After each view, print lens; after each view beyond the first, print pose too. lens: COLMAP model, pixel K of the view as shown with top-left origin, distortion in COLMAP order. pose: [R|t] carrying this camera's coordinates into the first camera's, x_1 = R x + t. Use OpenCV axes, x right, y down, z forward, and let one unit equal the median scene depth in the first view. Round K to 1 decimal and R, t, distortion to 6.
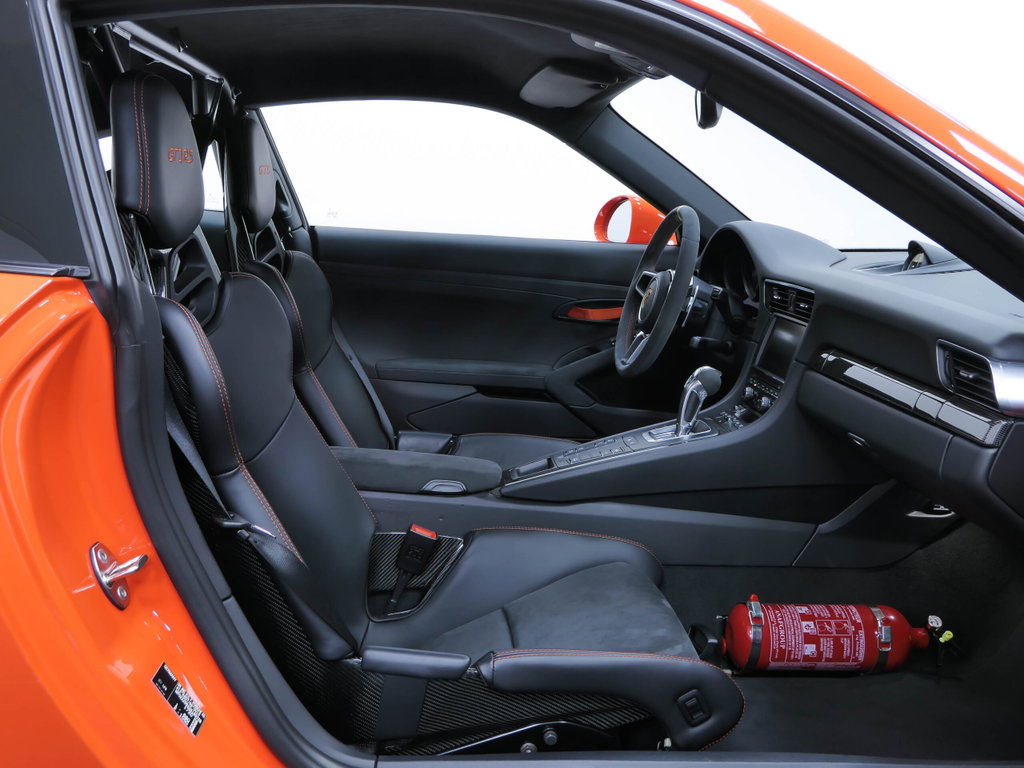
lens RADIAL K [[927.9, 0, 512.0], [0, 927.9, 384.0], [0, 0, 1]] dist [-0.008068, -0.002333]
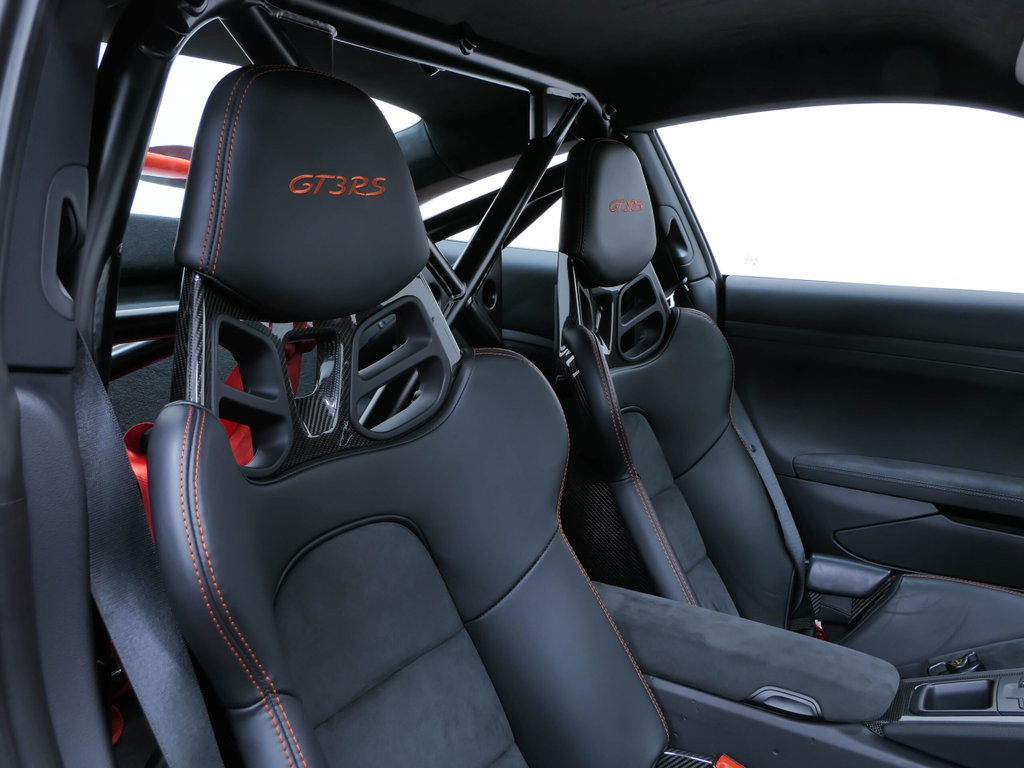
lens RADIAL K [[927.9, 0, 512.0], [0, 927.9, 384.0], [0, 0, 1]] dist [-0.008068, -0.002333]
pose [[0.842750, 0.067232, -0.534090, 0.065853], [-0.089924, 0.995811, -0.016538, -0.054382], [0.530741, 0.061965, 0.845266, 0.267529]]
